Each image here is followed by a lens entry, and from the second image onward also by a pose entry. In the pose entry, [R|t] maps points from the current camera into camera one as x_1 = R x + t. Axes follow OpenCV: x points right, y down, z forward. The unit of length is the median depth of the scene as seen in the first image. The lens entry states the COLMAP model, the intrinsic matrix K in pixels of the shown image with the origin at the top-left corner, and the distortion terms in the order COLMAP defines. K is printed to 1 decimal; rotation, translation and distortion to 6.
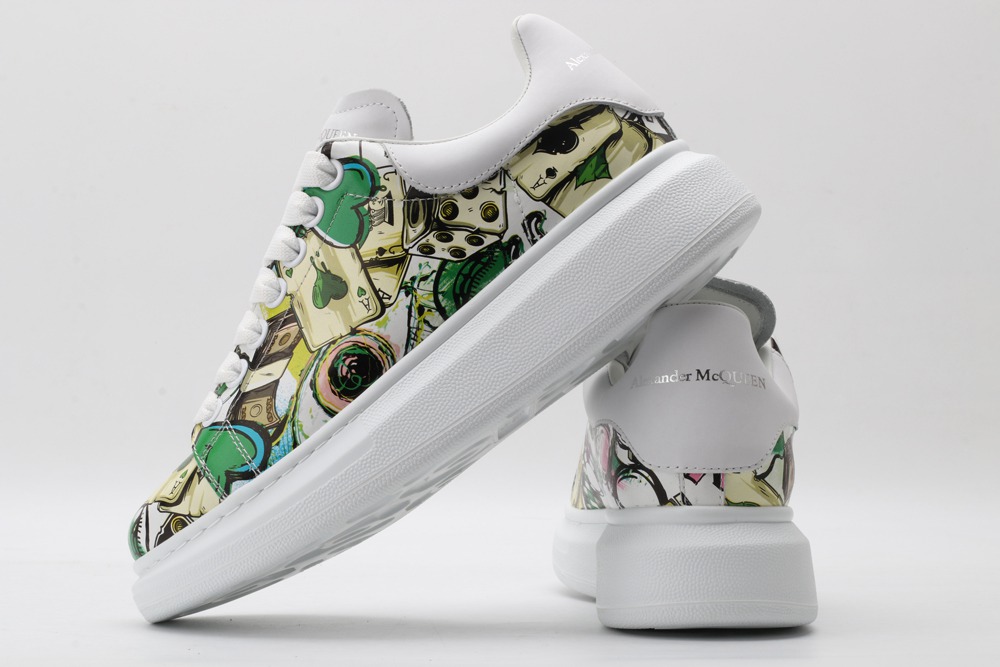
lens RADIAL K [[2320.1, 0, 500.0], [0, 2320.1, 333.5], [0, 0, 1]] dist [0.000356, -0.065892]
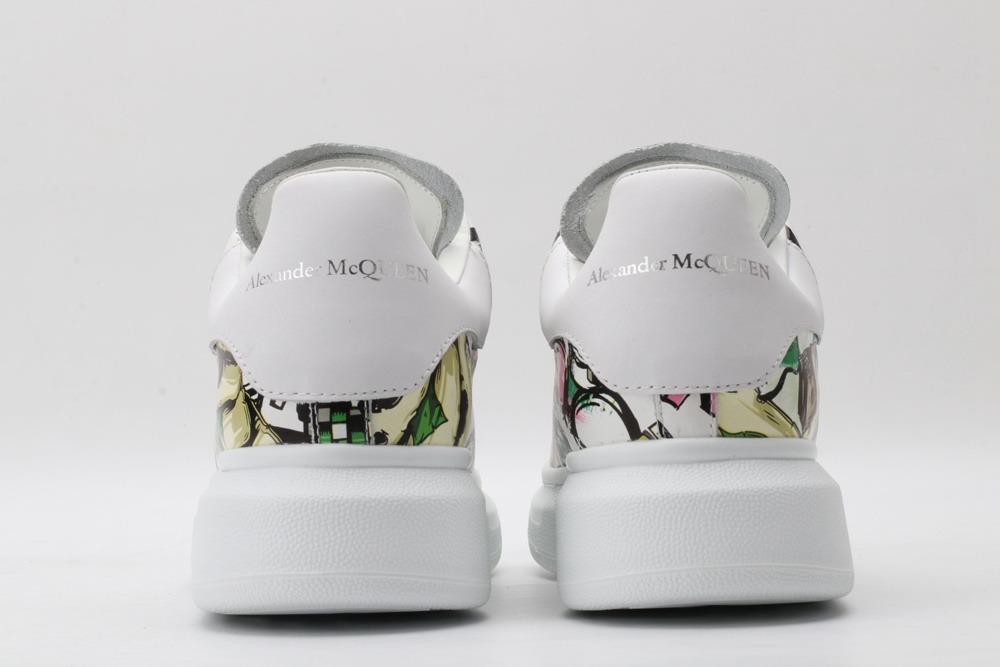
lens RADIAL K [[2320.1, 0, 500.0], [0, 2320.1, 333.5], [0, 0, 1]] dist [0.000356, -0.065892]
pose [[0.998206, -0.036651, -0.047350, 0.062154], [0.035755, 0.999167, -0.019646, 0.051871], [0.048030, 0.017918, 0.998685, 0.254175]]
